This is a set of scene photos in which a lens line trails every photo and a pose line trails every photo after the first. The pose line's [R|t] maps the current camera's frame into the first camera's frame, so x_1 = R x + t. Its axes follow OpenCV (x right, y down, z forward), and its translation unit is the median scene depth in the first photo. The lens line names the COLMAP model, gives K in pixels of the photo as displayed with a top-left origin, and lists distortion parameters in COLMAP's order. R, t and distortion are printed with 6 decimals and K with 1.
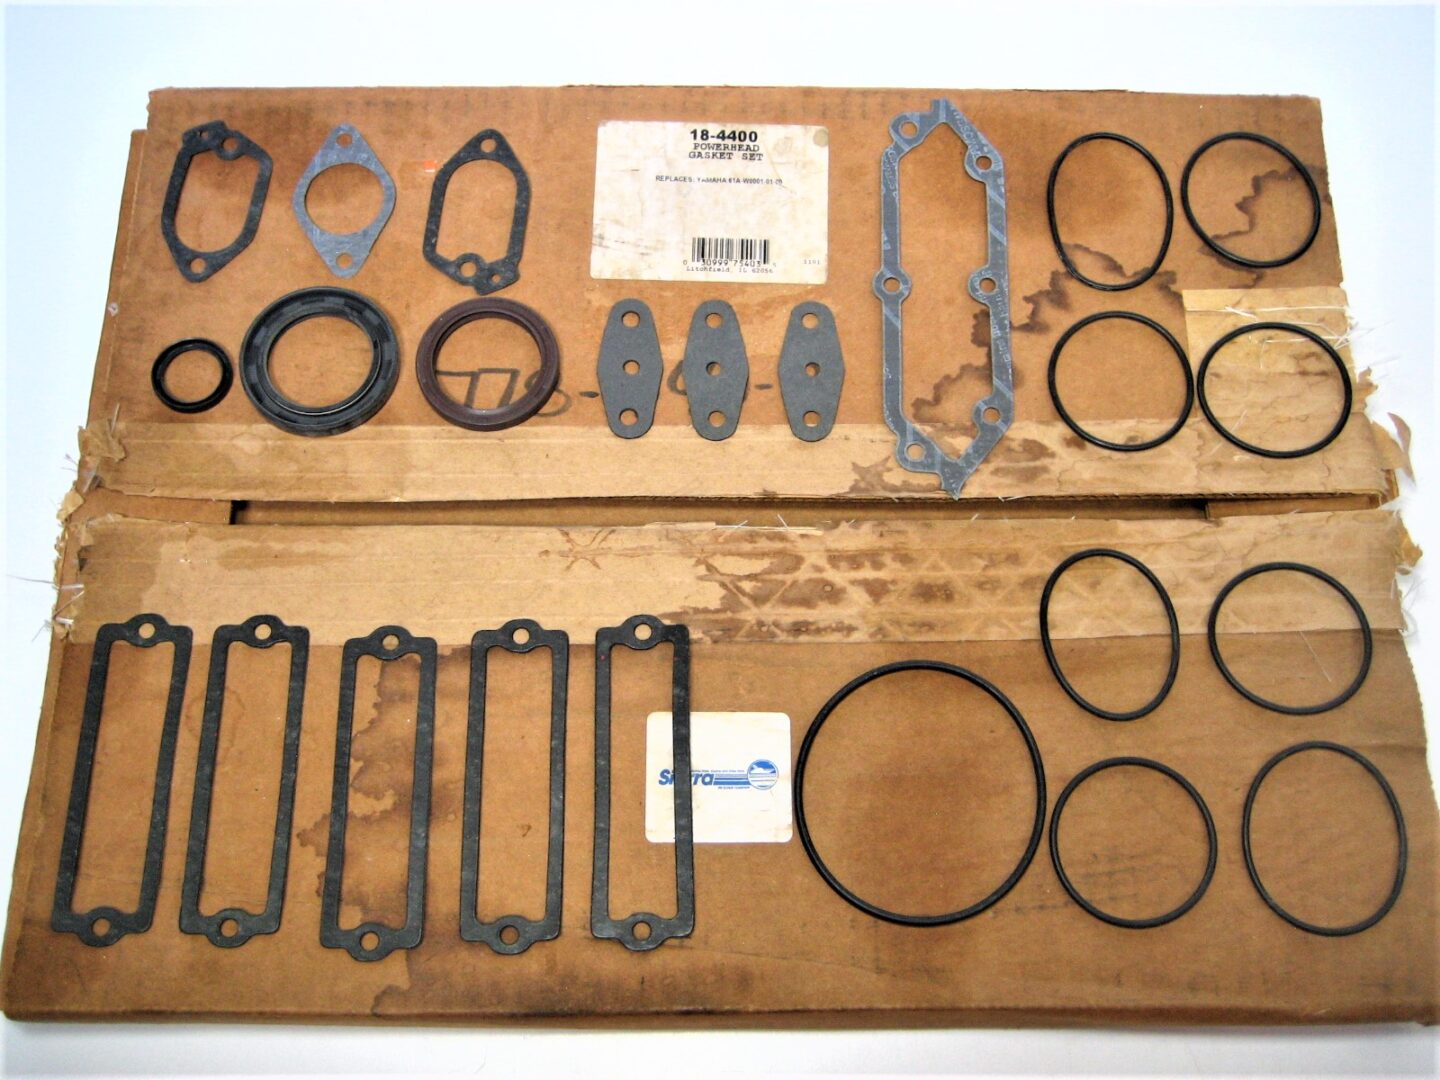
lens RADIAL K [[1618.8, 0, 720.0], [0, 1618.8, 540.0], [0, 0, 1]] dist [-0.135793, 0.005922]
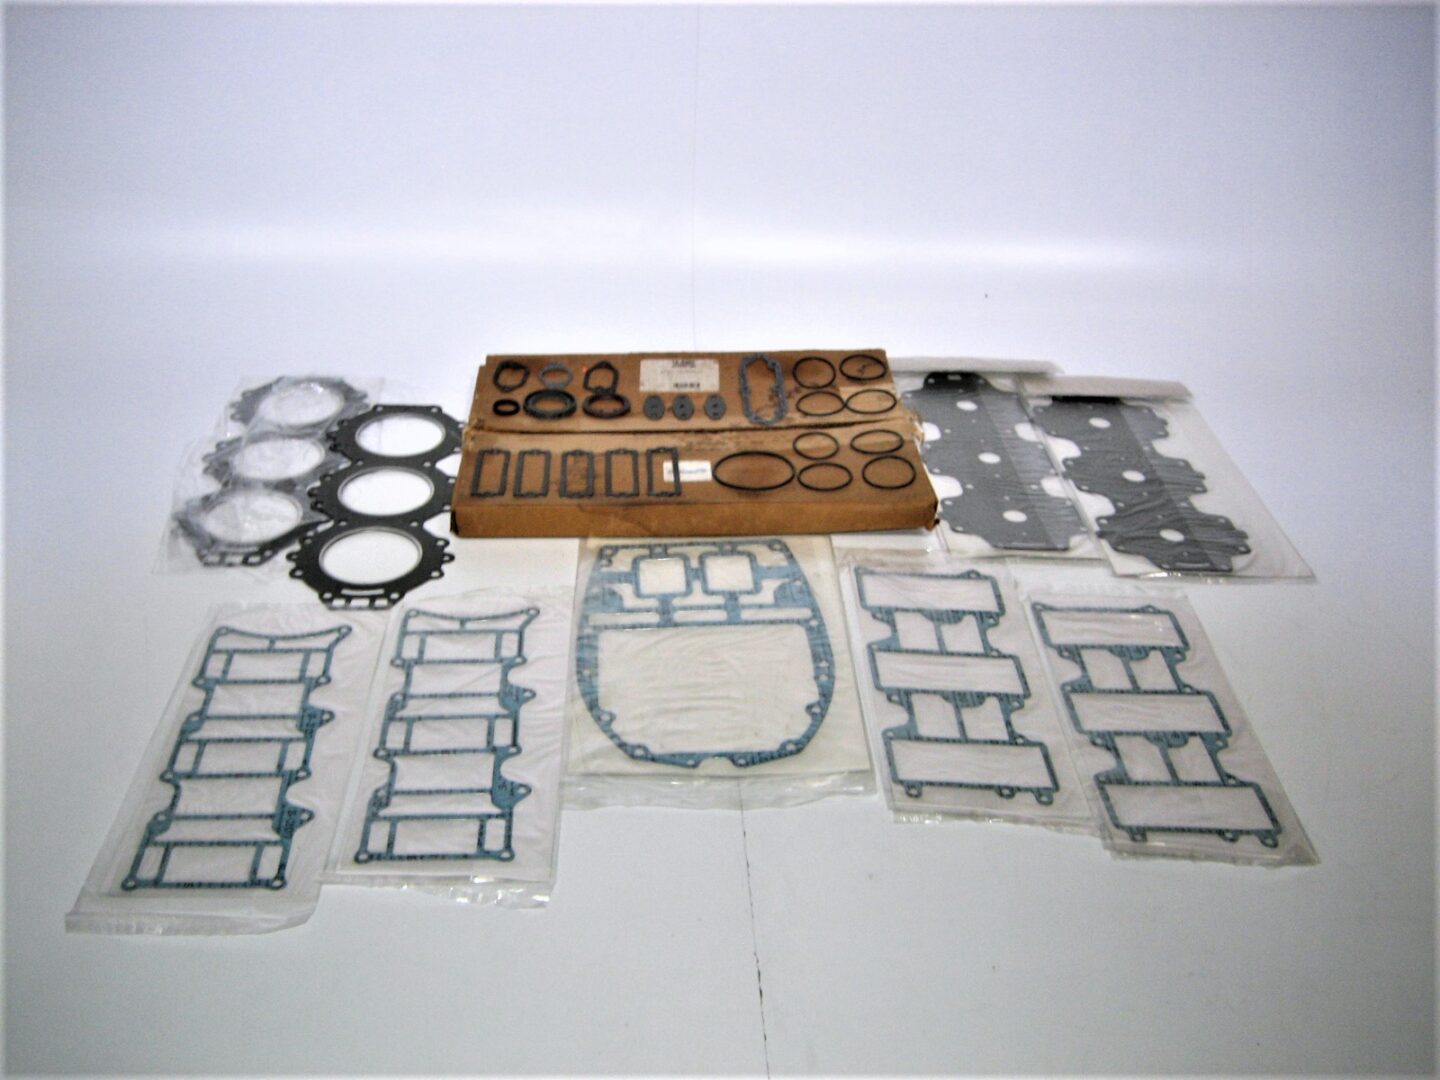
lens RADIAL K [[1618.8, 0, 720.0], [0, 1618.8, 540.0], [0, 0, 1]] dist [-0.135793, 0.005922]
pose [[0.998792, -0.037043, 0.032286, -0.038605], [0.049042, 0.792598, -0.607769, 1.855019], [-0.003076, 0.608618, 0.793457, -1.185685]]
